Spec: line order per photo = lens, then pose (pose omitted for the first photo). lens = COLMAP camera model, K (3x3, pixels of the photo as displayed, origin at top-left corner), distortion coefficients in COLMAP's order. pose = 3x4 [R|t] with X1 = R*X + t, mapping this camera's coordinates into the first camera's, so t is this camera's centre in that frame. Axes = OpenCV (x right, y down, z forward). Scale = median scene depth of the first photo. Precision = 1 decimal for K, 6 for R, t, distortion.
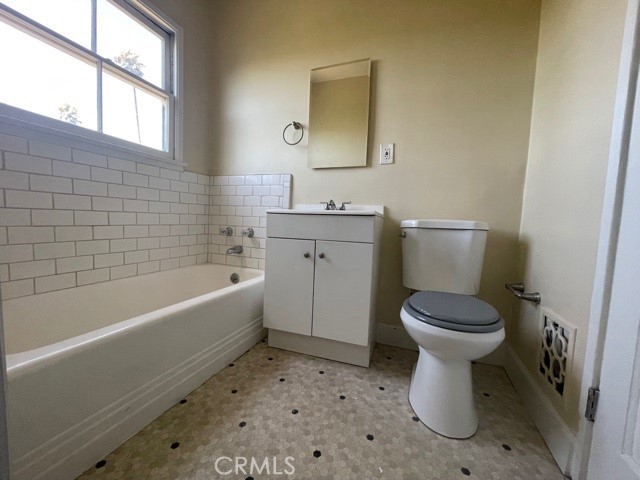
lens RADIAL K [[259.3, 0, 325.2], [0, 259.3, 239.2], [0, 0, 1]] dist [-0.007032, 0.000672]
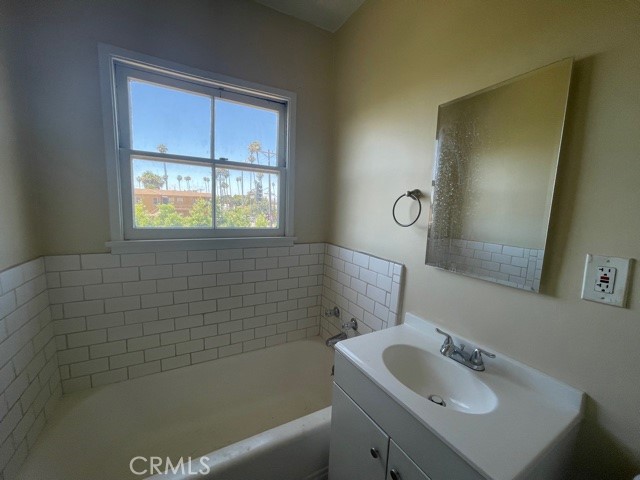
lens RADIAL K [[259.3, 0, 318.7], [0, 259.3, 241.1], [0, 0, 1]] dist [-0.007032, 0.000672]
pose [[0.757451, 0.077630, -0.648261, 0.134557], [-0.054868, 0.996962, 0.055277, -0.339072], [0.650583, -0.006301, 0.759409, 0.345658]]
